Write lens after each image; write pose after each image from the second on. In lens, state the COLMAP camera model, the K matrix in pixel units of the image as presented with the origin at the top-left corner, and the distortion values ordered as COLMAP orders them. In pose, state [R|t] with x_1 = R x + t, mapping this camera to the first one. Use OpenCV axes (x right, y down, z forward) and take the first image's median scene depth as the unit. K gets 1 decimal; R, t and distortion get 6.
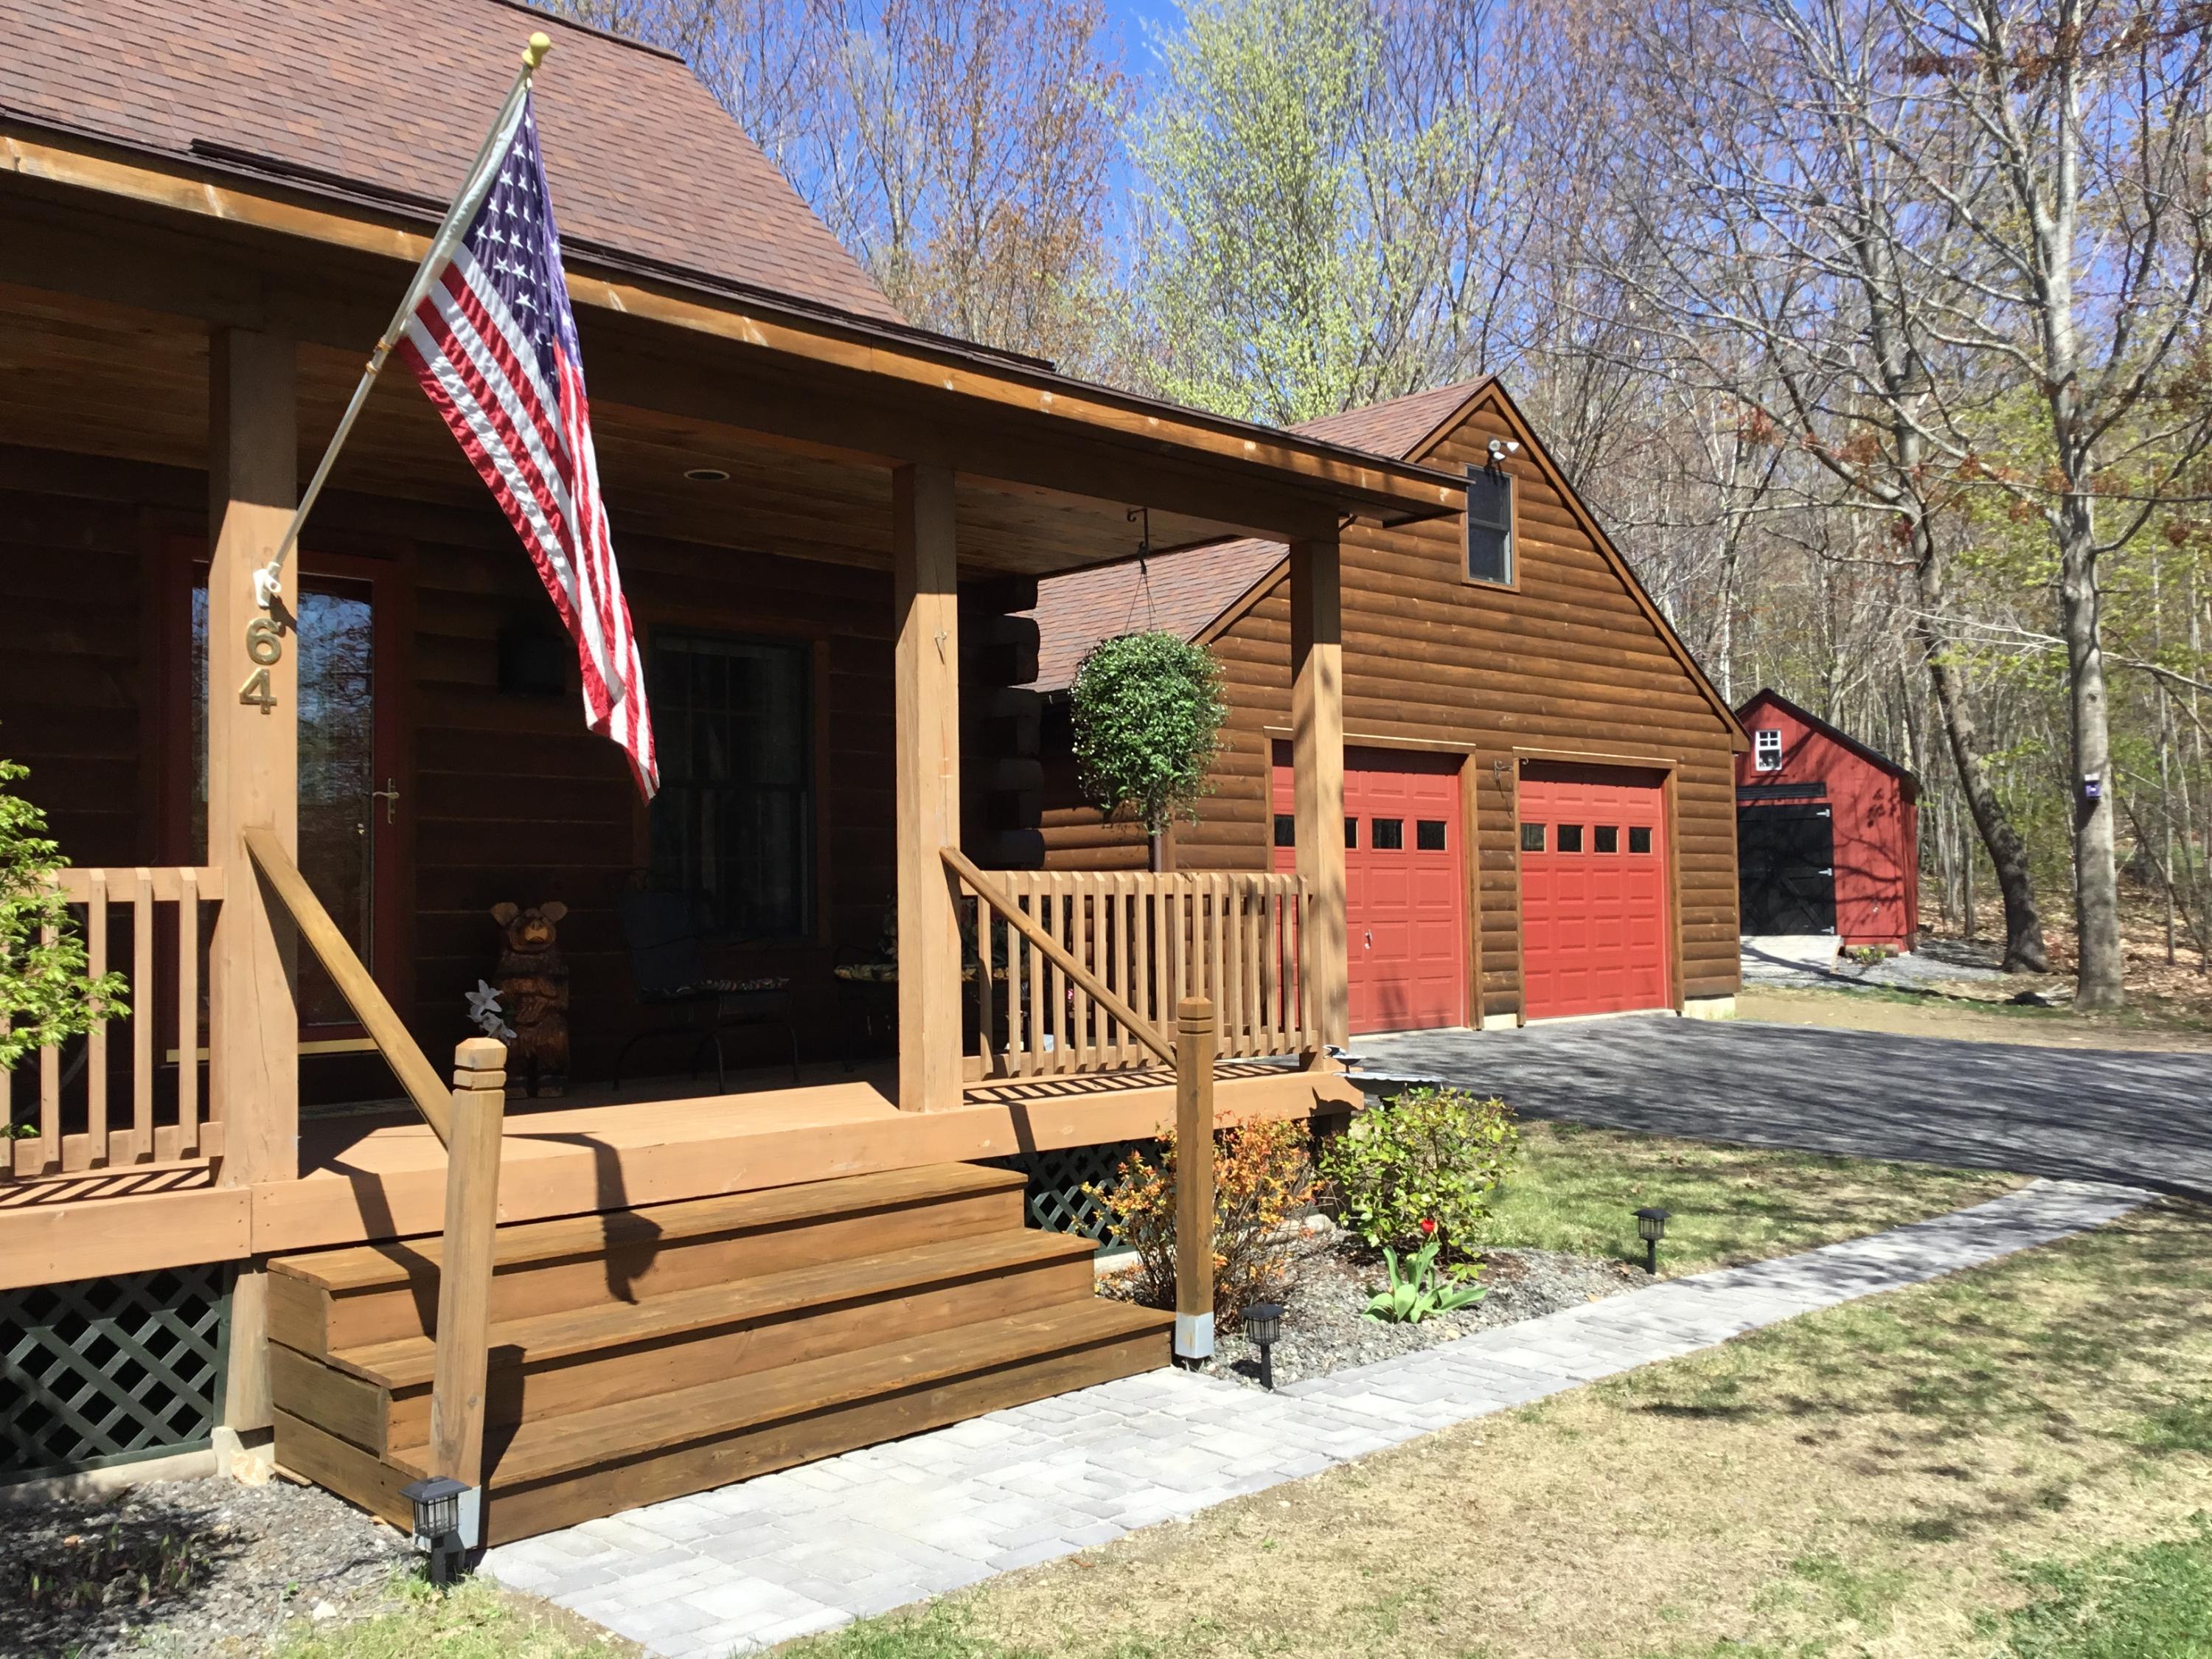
lens RADIAL K [[1945.1, 0, 1106.0], [0, 1945.1, 829.5], [0, 0, 1]] dist [0.001145, -0.001054]
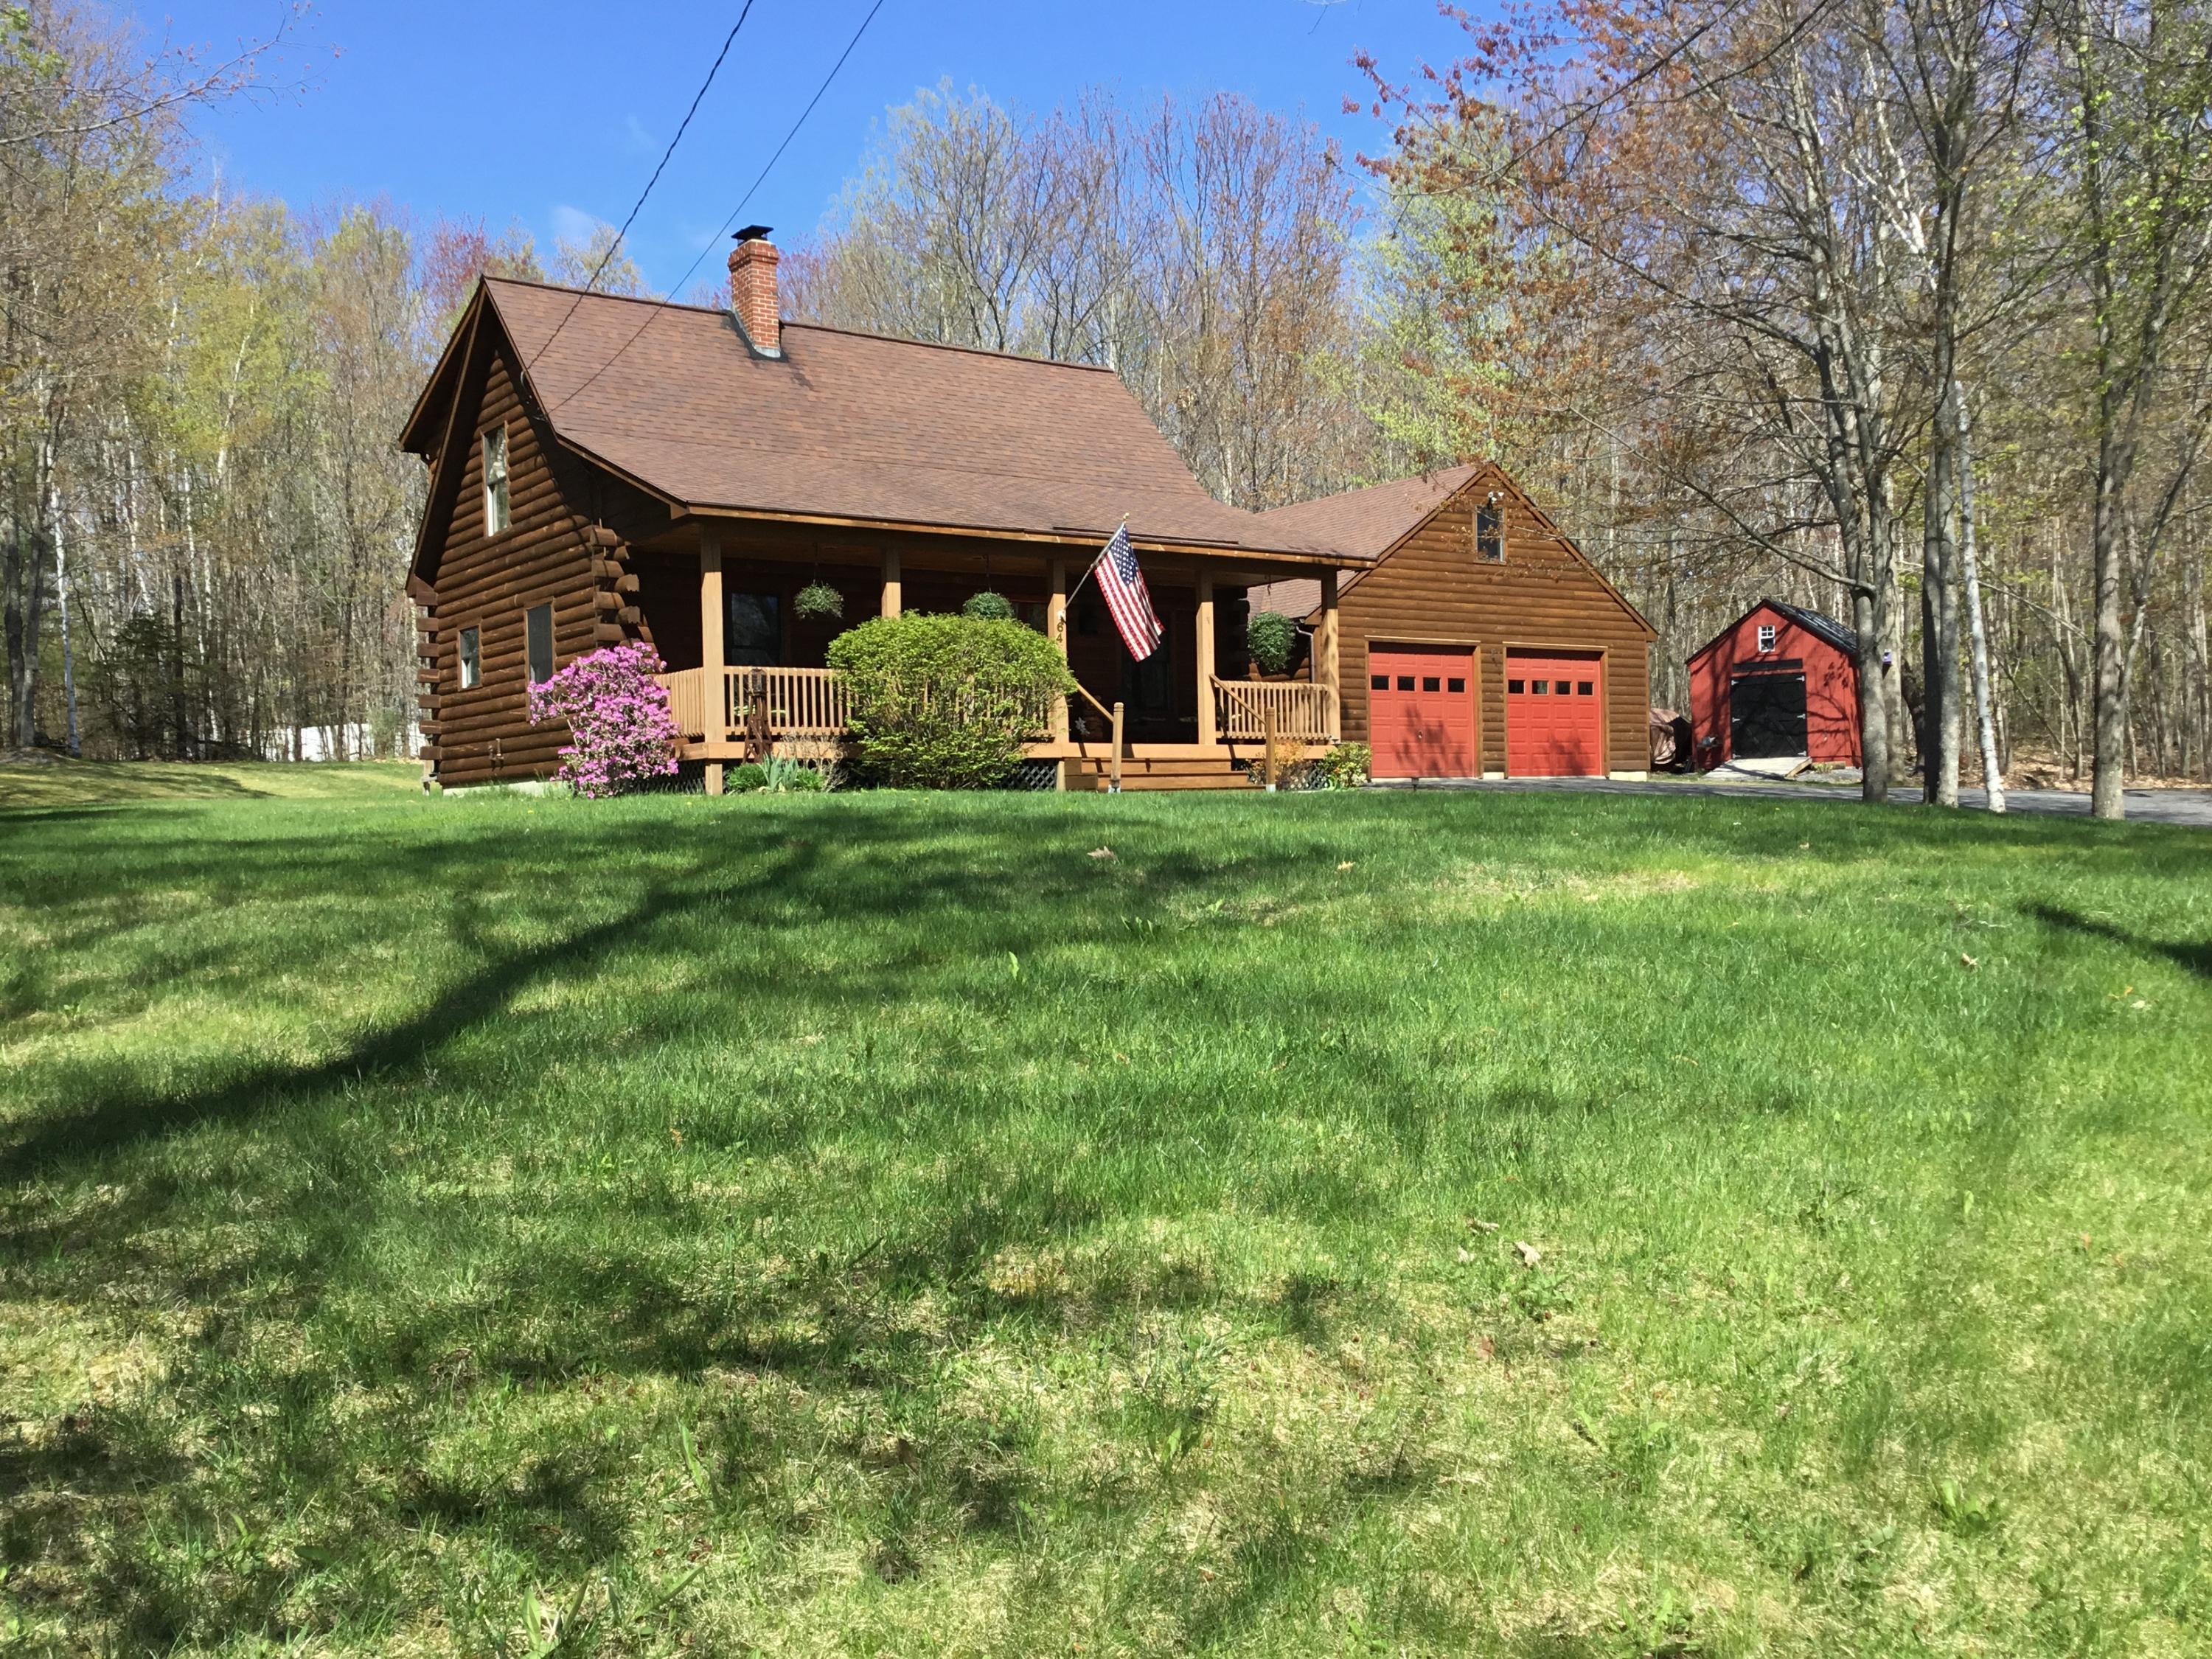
lens RADIAL K [[1990.6, 0, 1106.0], [0, 1990.6, 829.5], [0, 0, 1]] dist [0.131532, -0.000882]
pose [[0.986878, -0.005622, -0.161373, 0.142978], [0.013002, 0.998915, 0.044711, 0.057212], [0.160946, -0.046223, 0.985880, -1.200274]]
